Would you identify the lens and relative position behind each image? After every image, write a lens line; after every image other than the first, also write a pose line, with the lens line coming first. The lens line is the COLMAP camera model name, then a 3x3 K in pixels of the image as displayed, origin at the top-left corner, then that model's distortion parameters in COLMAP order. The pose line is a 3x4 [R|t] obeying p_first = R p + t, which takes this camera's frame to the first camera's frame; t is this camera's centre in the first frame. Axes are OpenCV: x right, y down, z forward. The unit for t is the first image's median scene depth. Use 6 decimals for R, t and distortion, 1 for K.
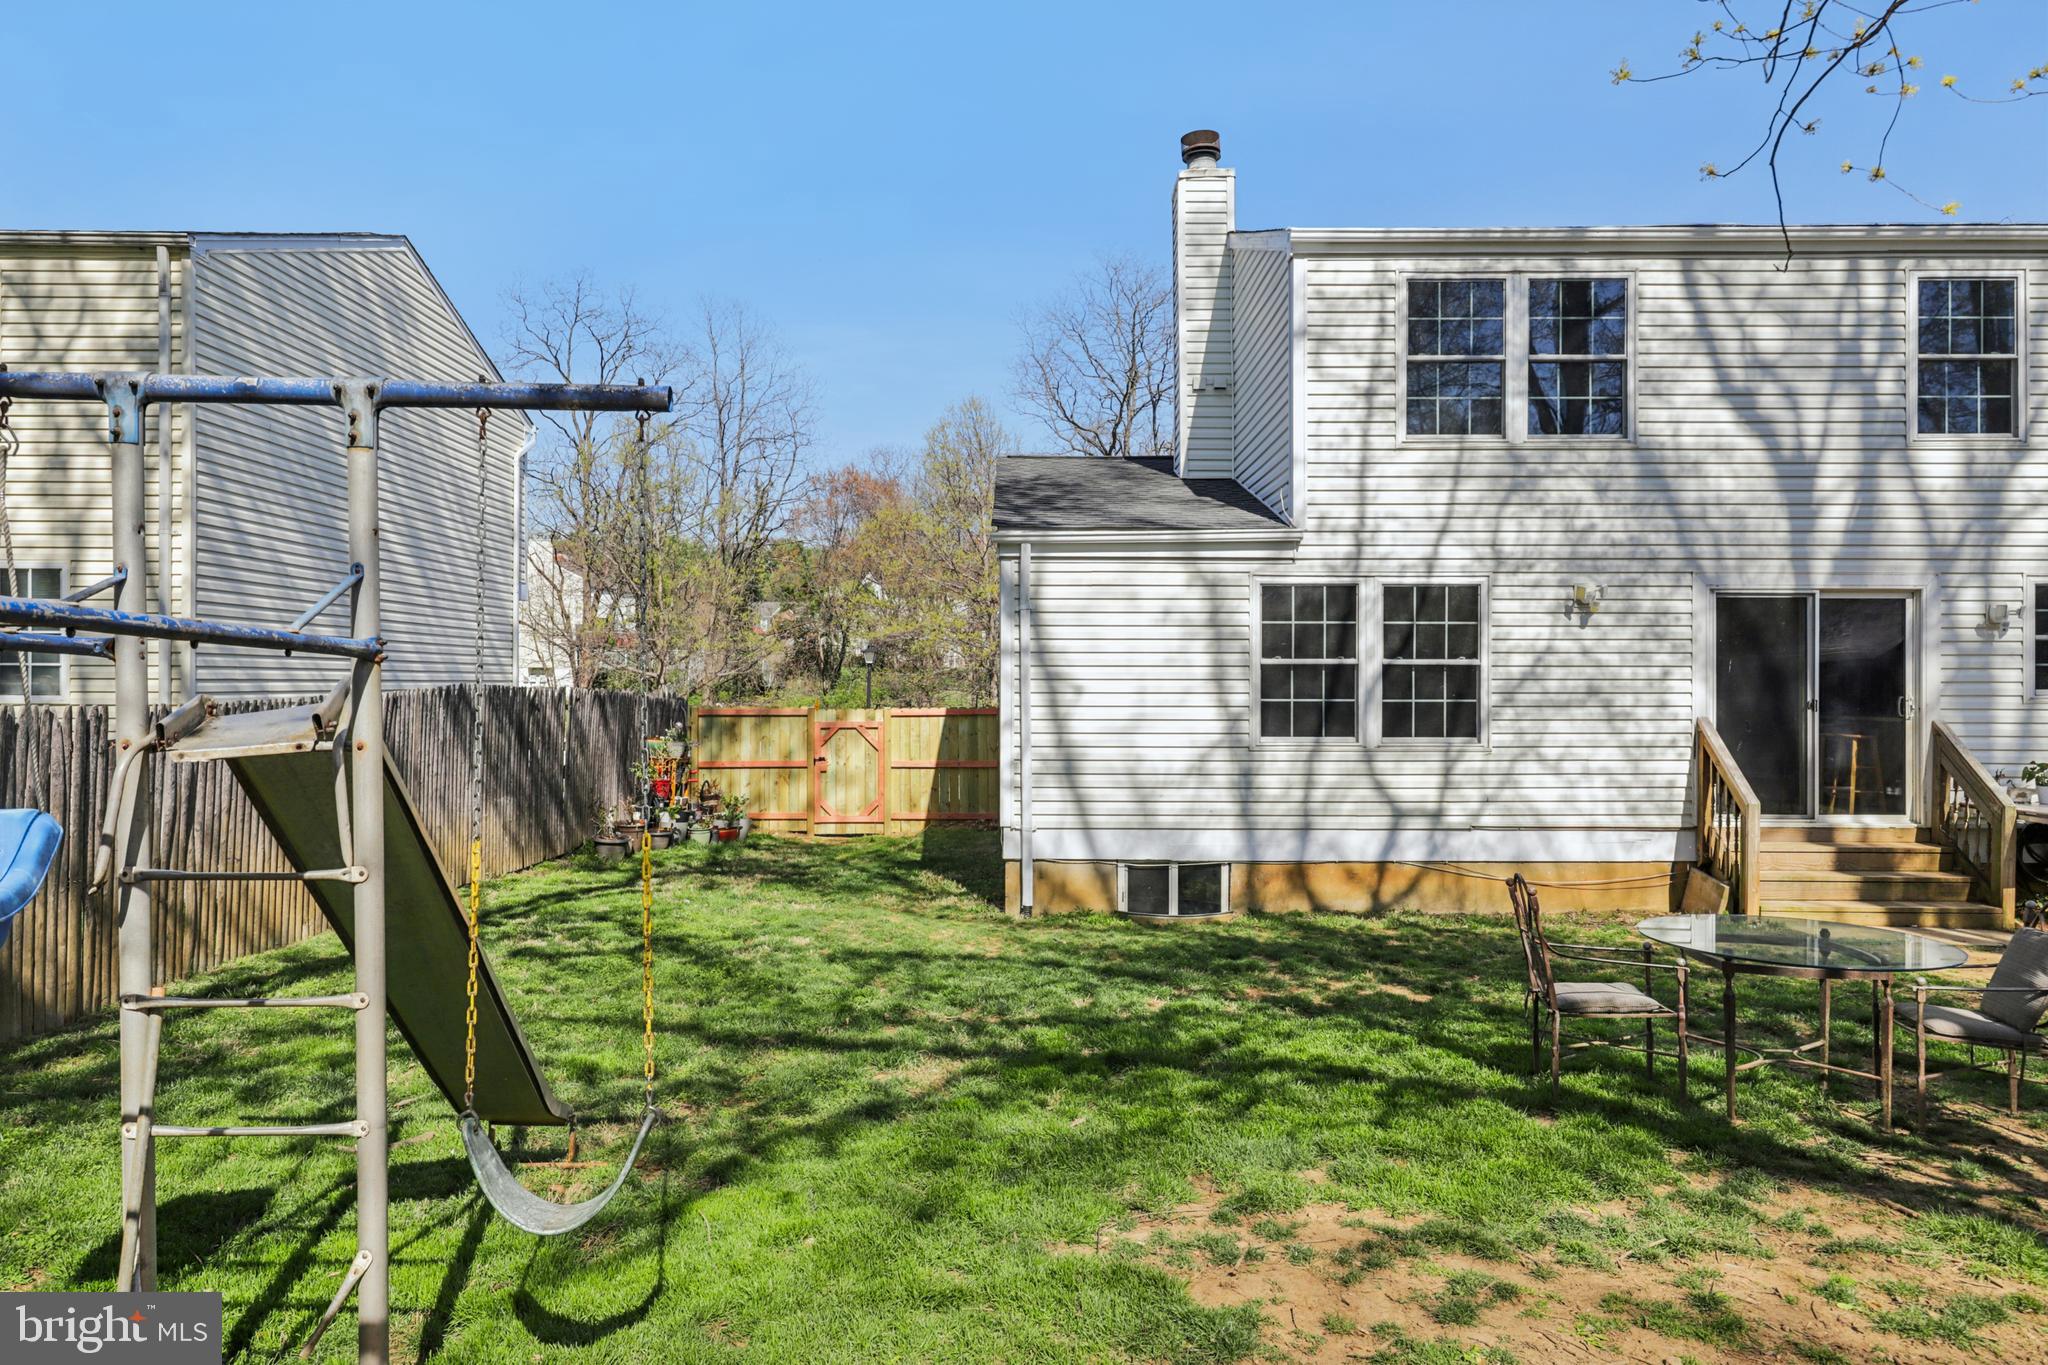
lens RADIAL K [[1281.8, 0, 1018.9], [0, 1281.8, 675.2], [0, 0, 1]] dist [0.012675, -0.003128]
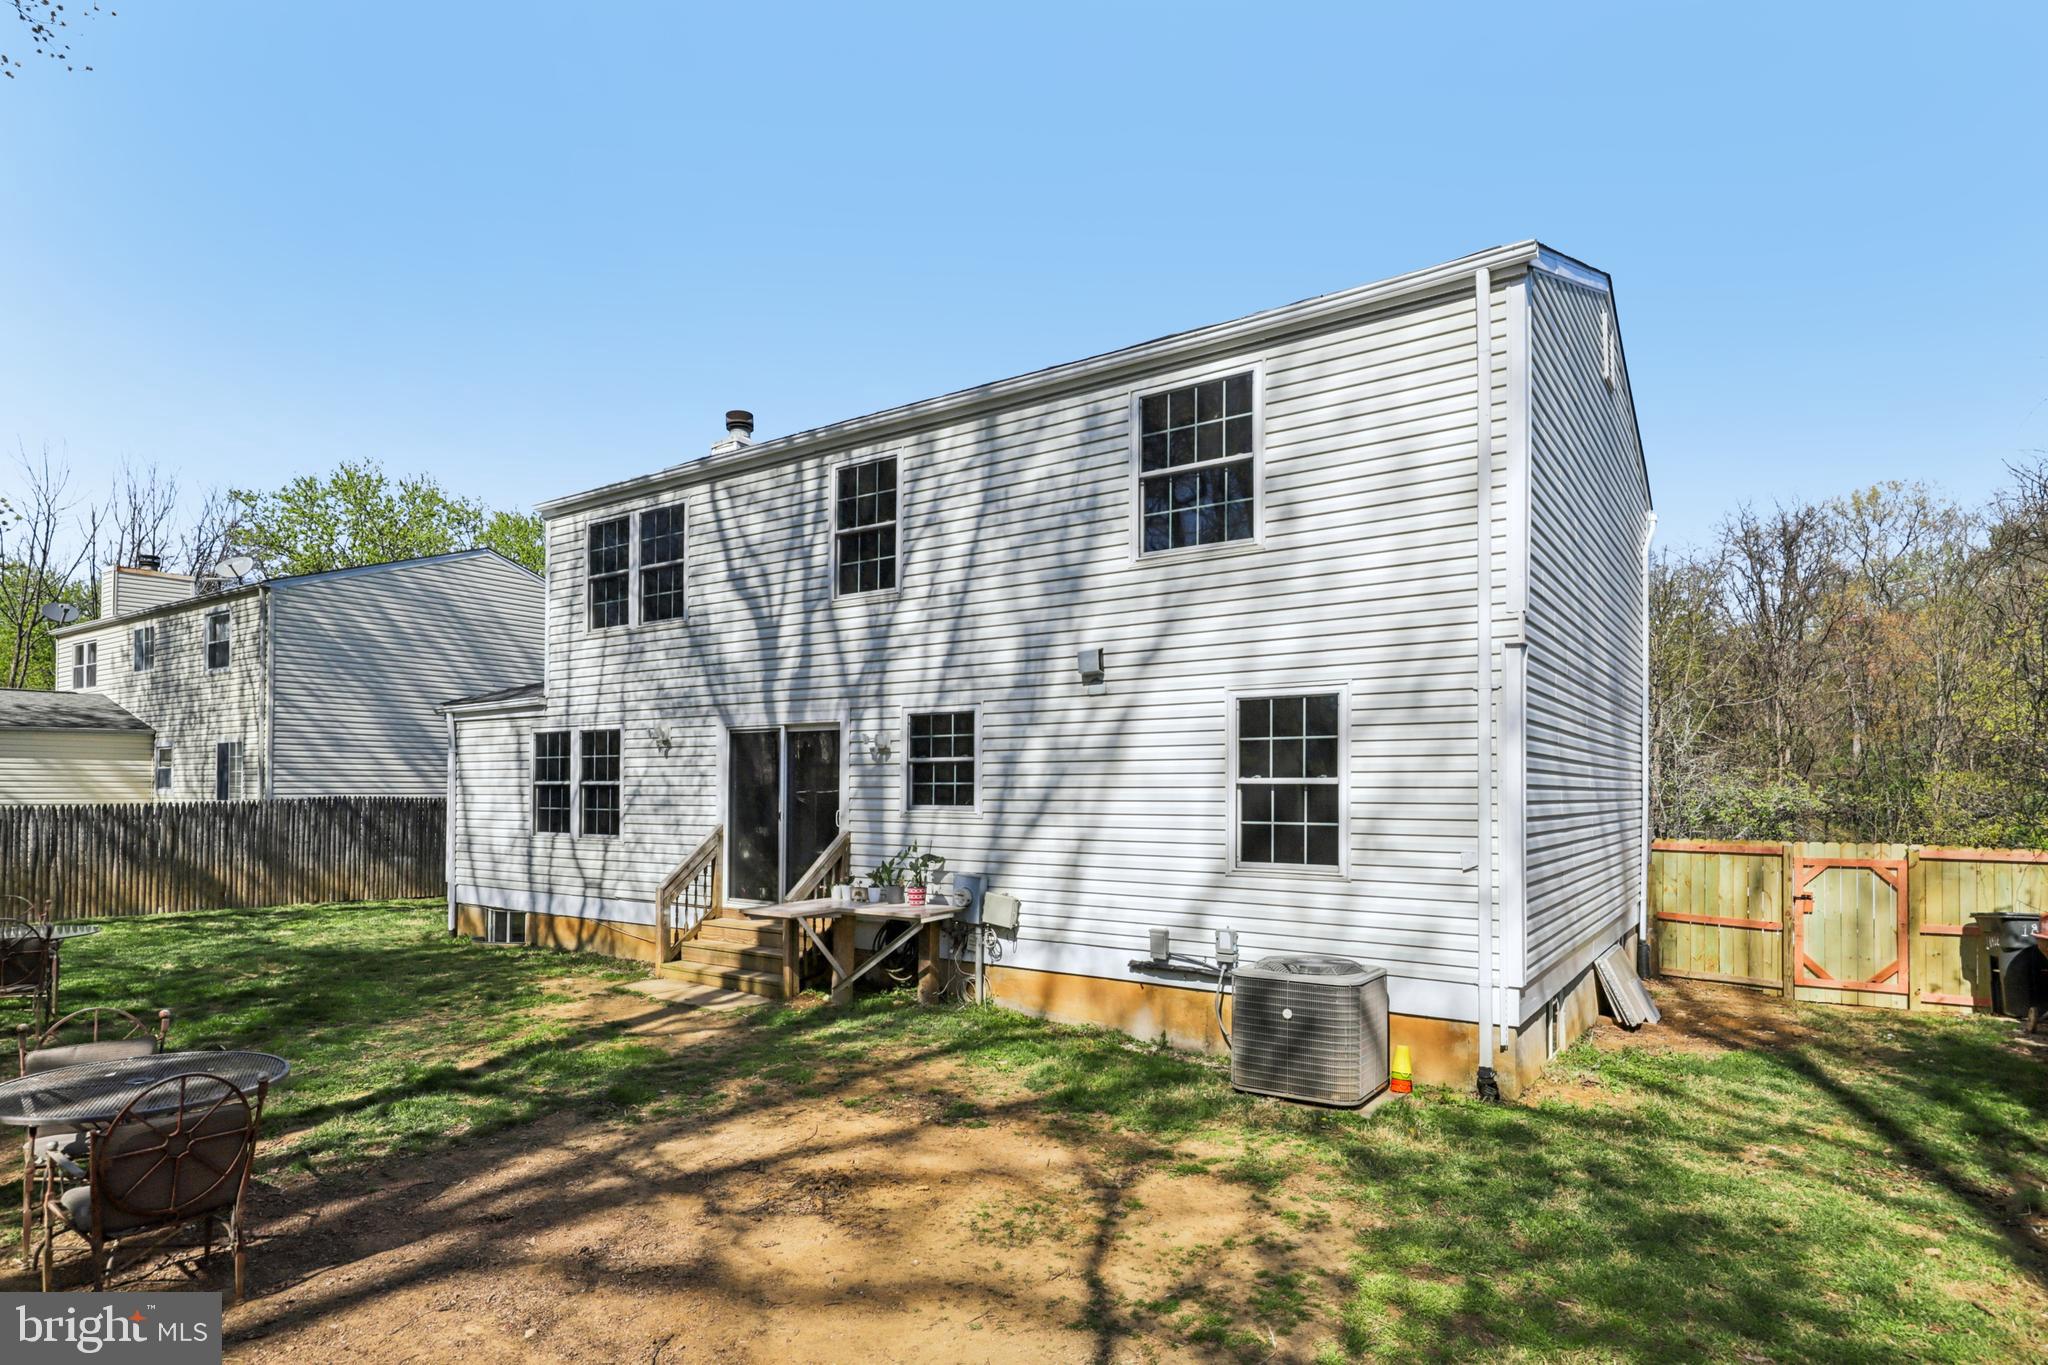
lens RADIAL K [[1096.9, 0, 1007.5], [0, 1096.9, 778.4], [0, 0, 1]] dist [0.013406, -0.000025]
pose [[0.818724, -0.005798, -0.574157, 1.426775], [-0.002565, 0.999902, -0.013755, 0.000670], [0.574181, 0.012734, 0.818629, 0.241464]]
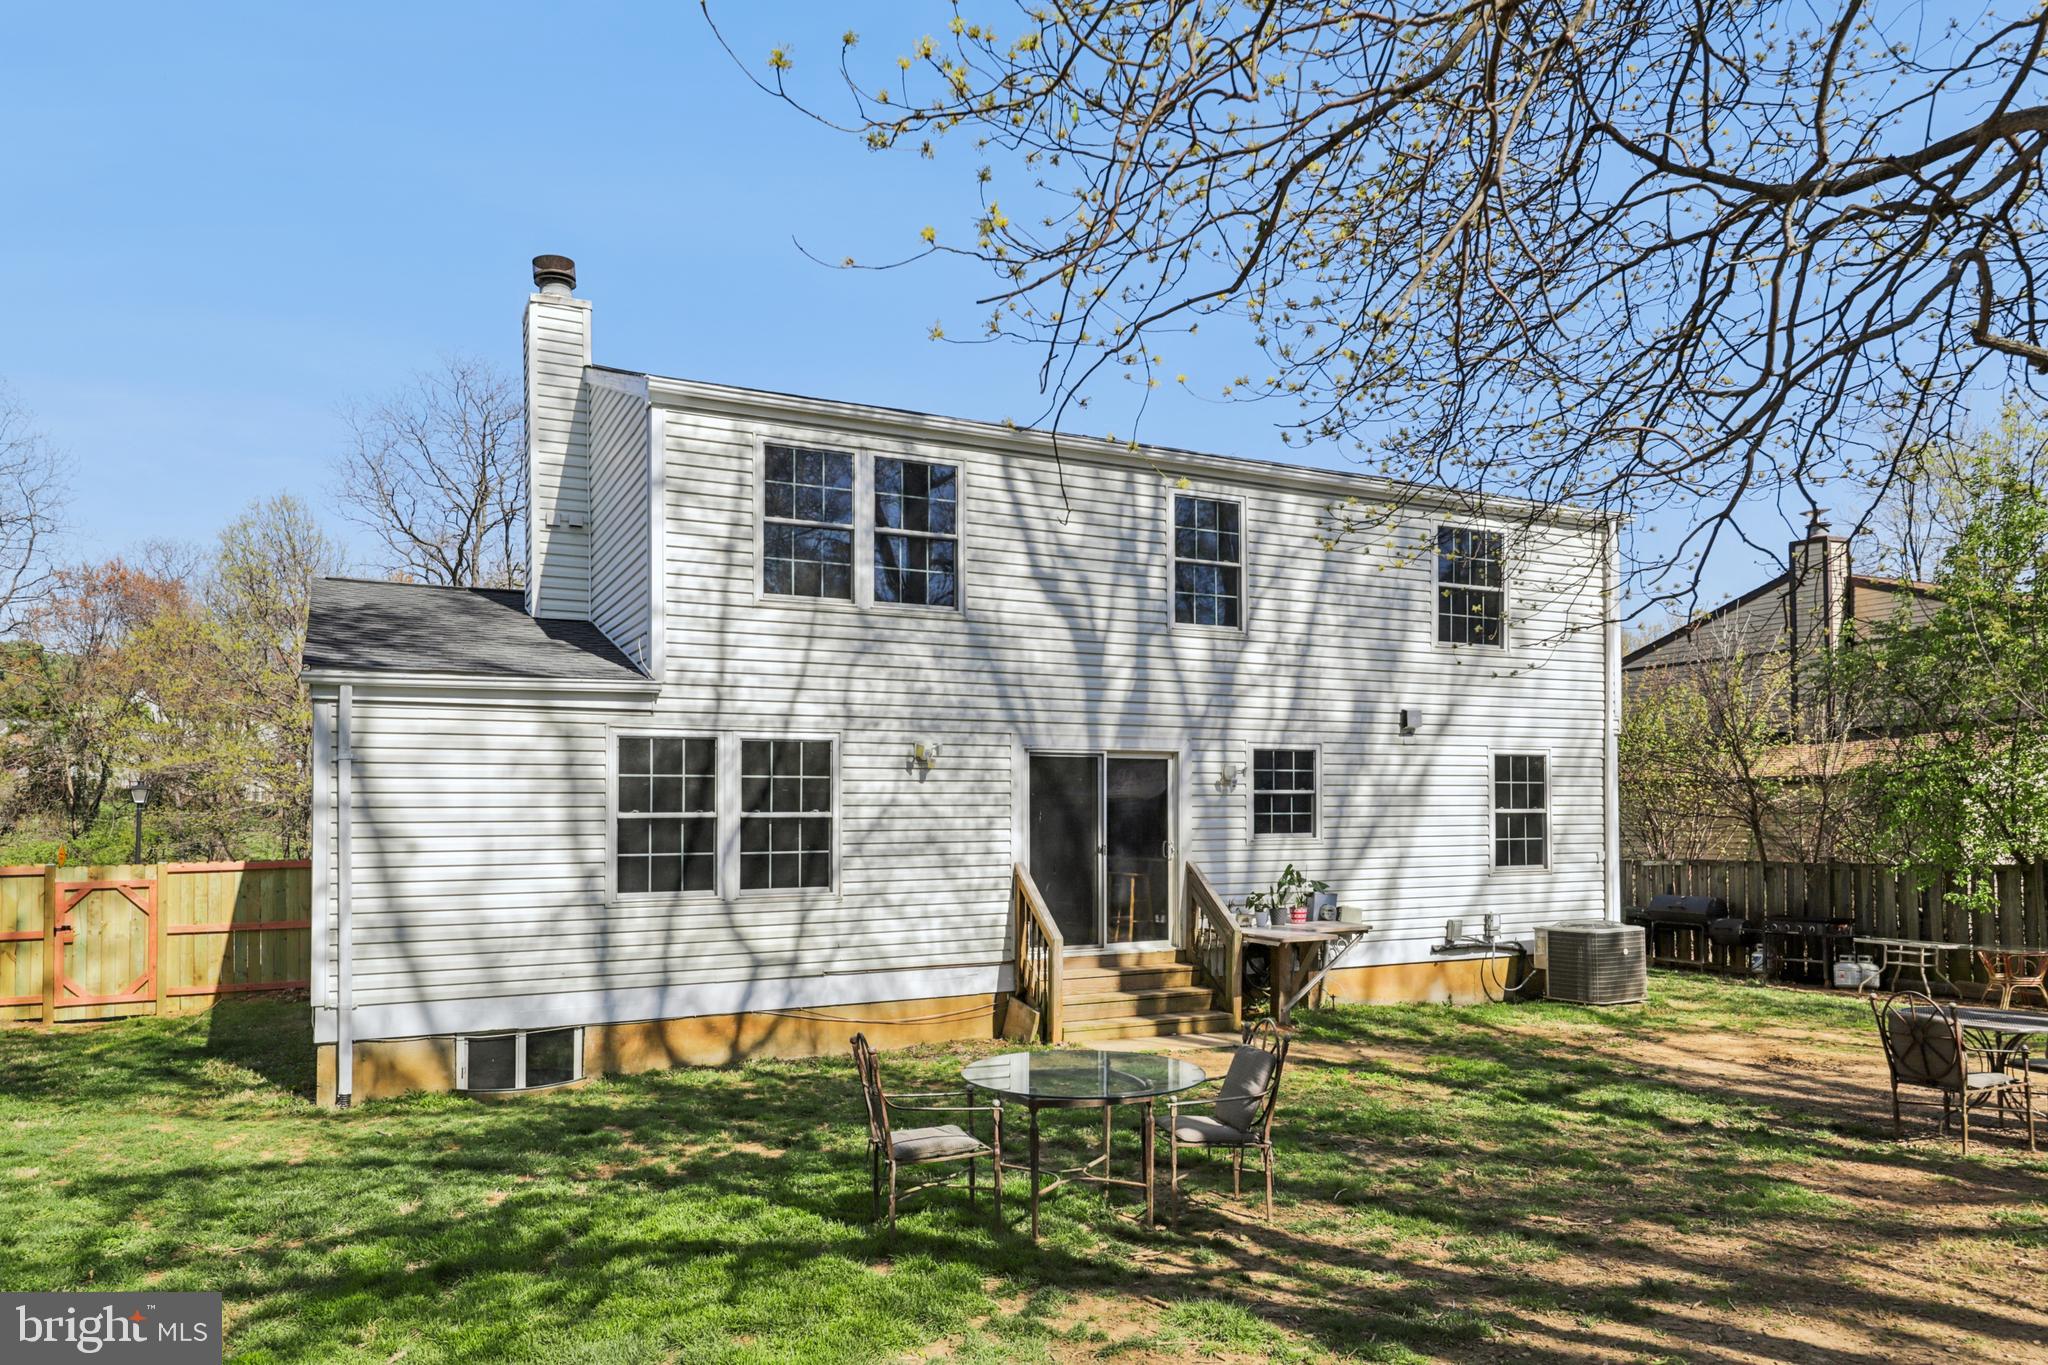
lens RADIAL K [[1289.6, 0, 993.6], [0, 1289.6, 782.1], [0, 0, 1]] dist [0.018203, -0.007035]
pose [[0.894878, 0.004497, 0.446288, 0.006691], [0.001676, 0.999908, -0.013436, -0.022449], [-0.446307, 0.012772, 0.894789, -0.002001]]
